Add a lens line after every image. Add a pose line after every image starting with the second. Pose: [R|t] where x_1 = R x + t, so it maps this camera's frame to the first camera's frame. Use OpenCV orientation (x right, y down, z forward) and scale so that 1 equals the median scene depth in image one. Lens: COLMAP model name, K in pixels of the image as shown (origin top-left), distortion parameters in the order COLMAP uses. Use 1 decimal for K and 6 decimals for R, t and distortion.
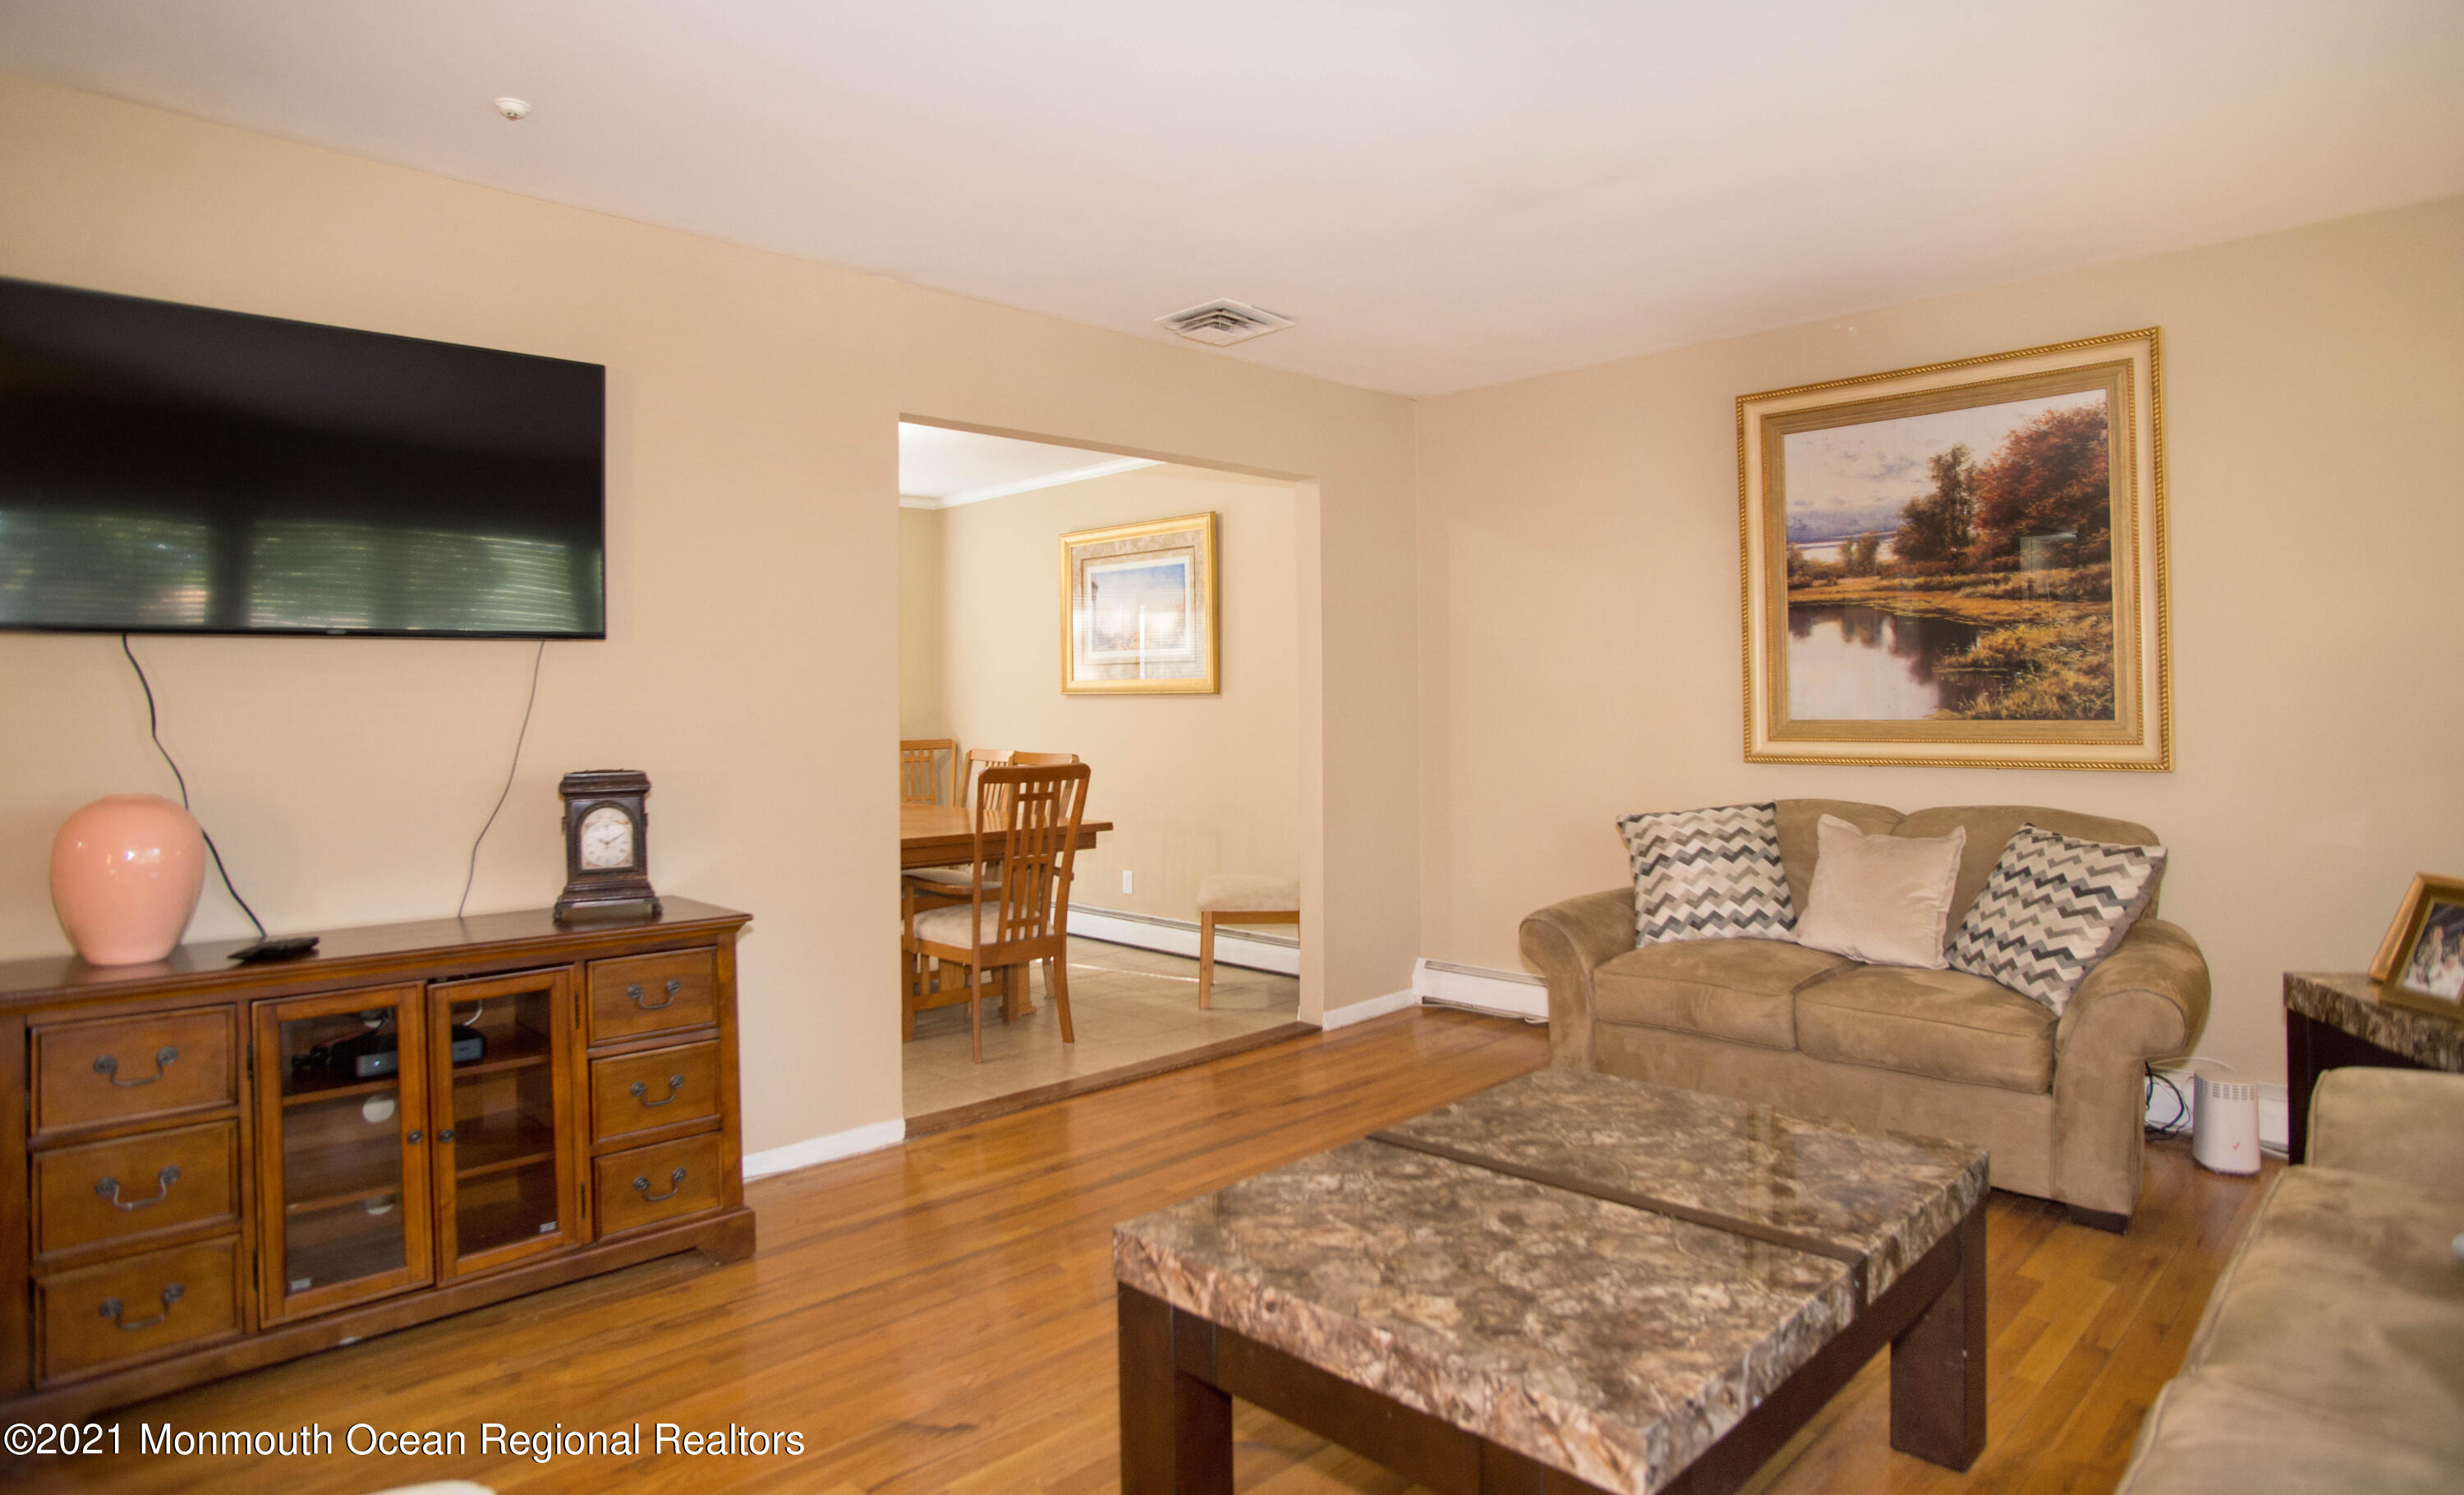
lens RADIAL K [[1354.2, 0, 1217.5], [0, 1354.2, 687.2], [0, 0, 1]] dist [-0.051576, 0.001345]
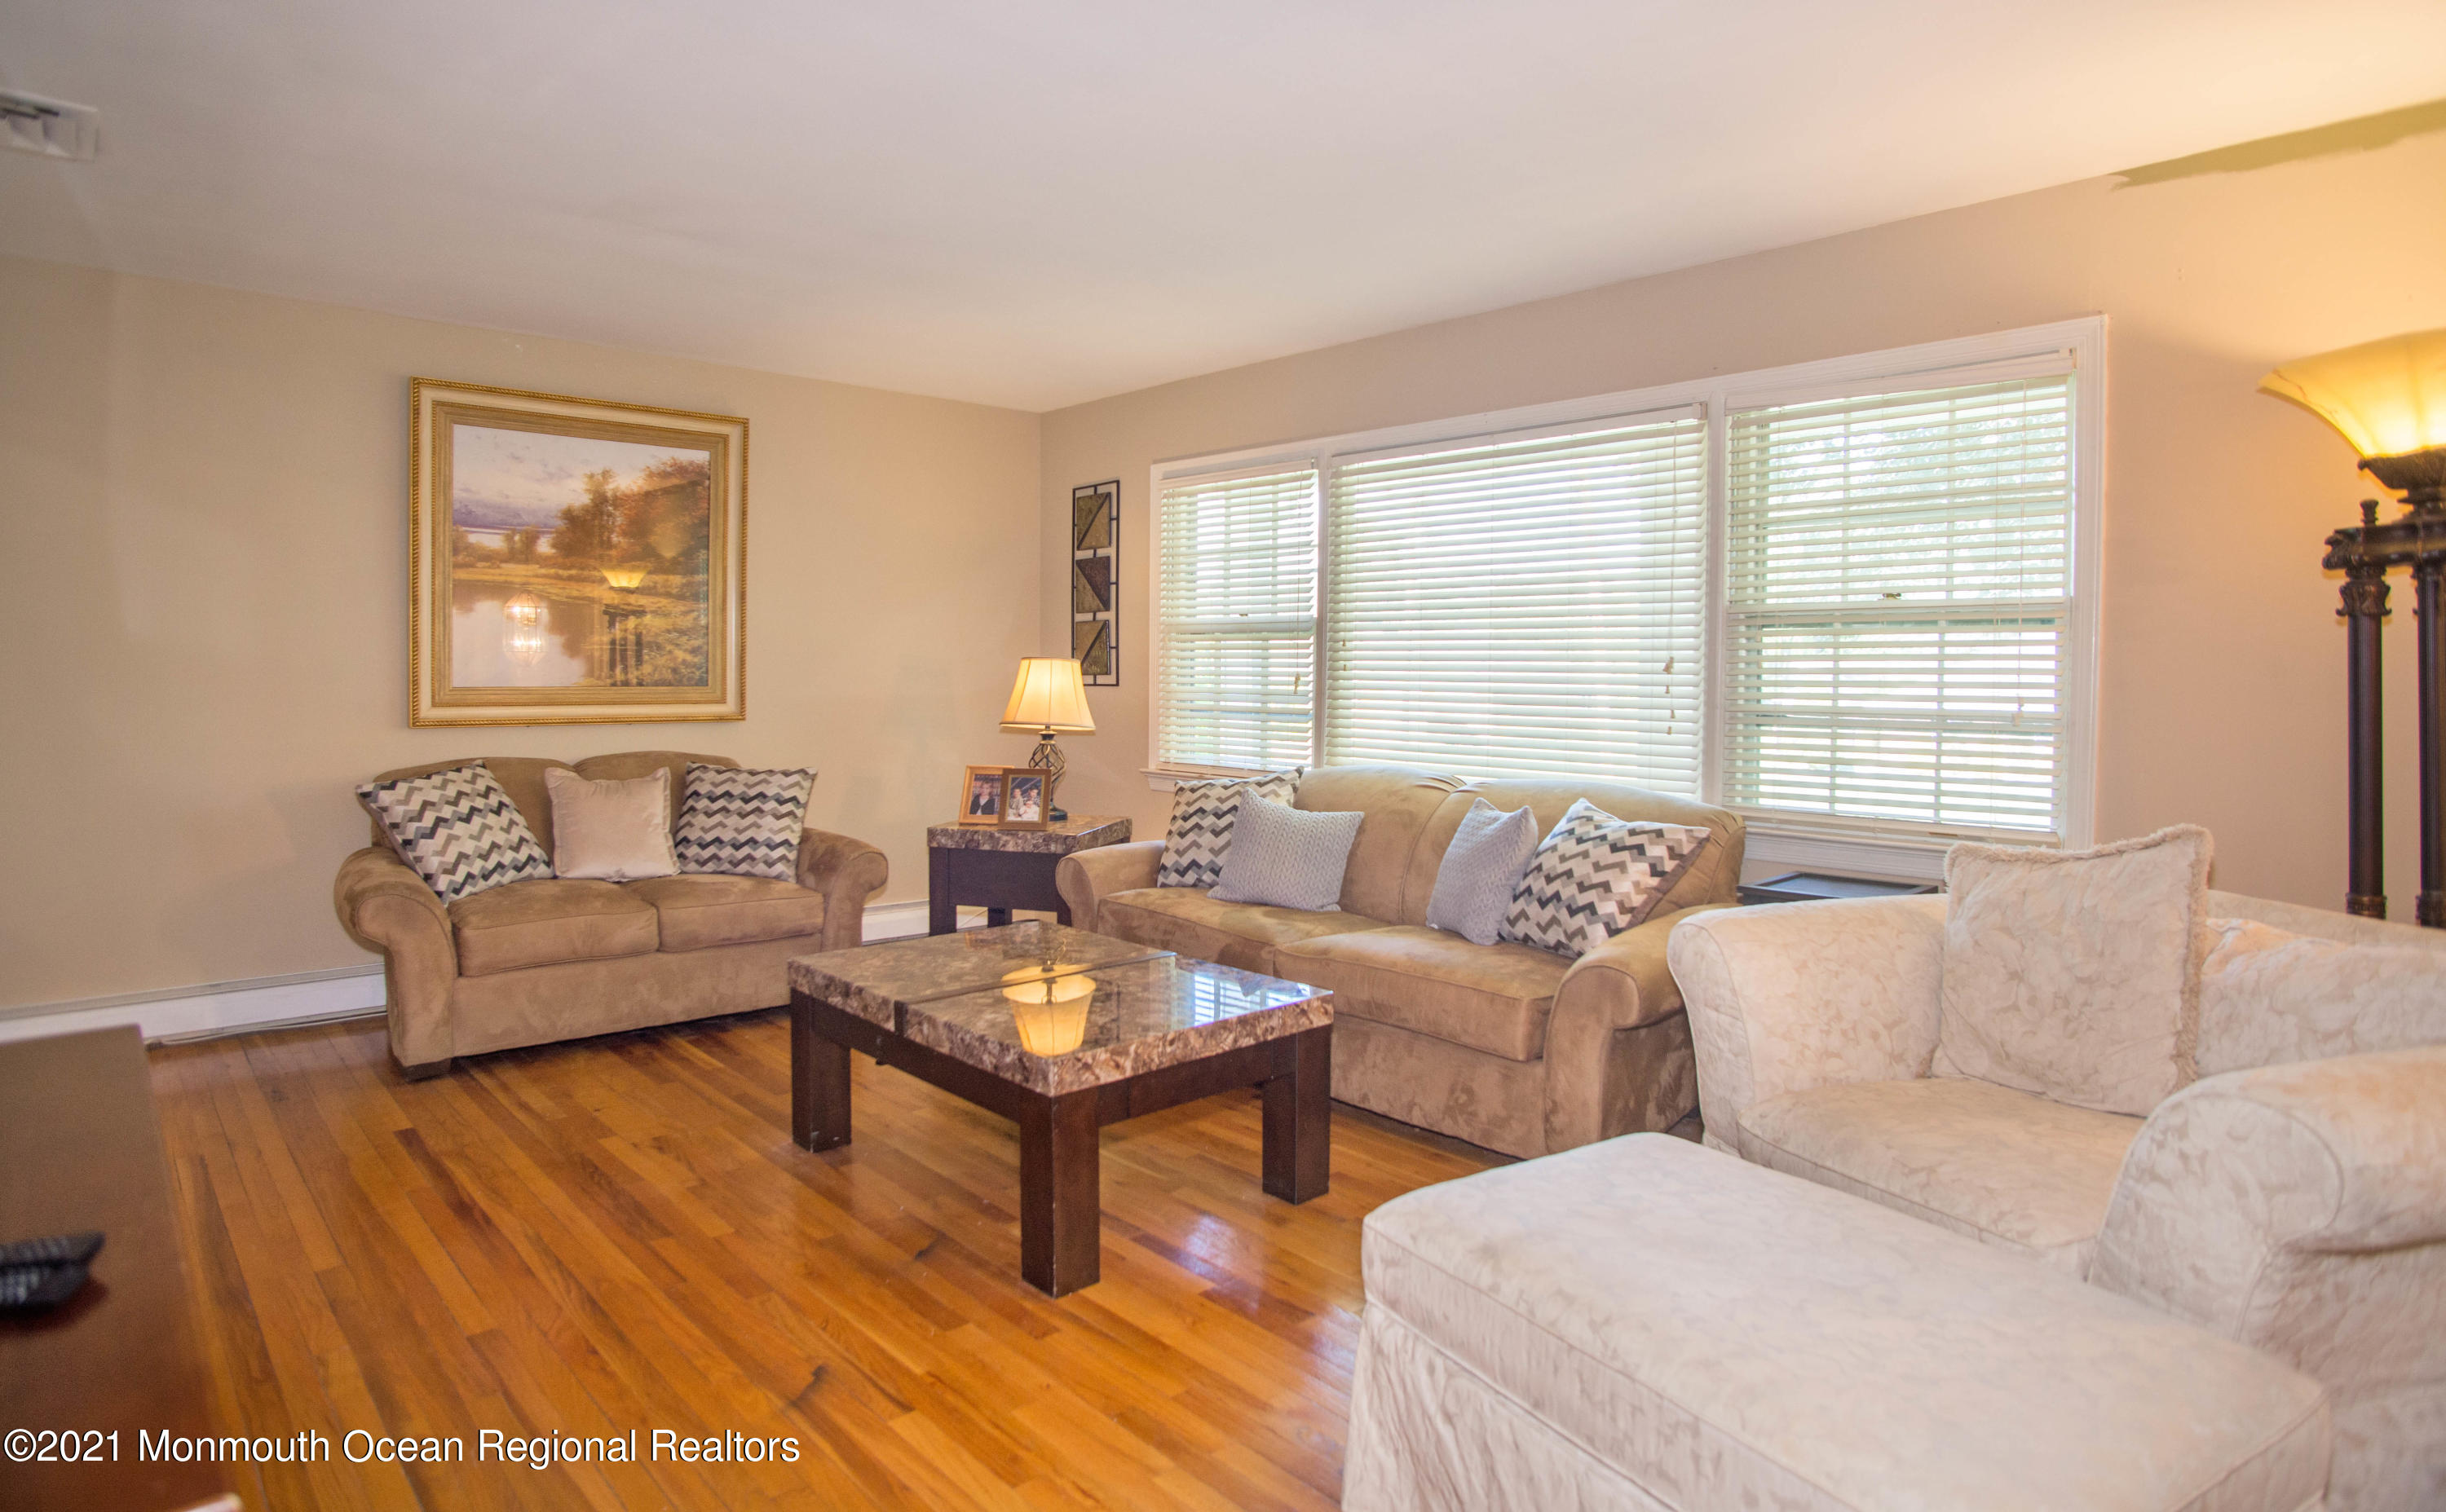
lens RADIAL K [[1340.4, 0, 1215.1], [0, 1340.4, 697.8], [0, 0, 1]] dist [-0.088320, 0.046977]
pose [[0.039658, -0.013128, 0.999127, -0.704729], [-0.022734, 0.999643, 0.014037, 0.004801], [-0.998955, -0.023271, 0.039345, 0.391333]]
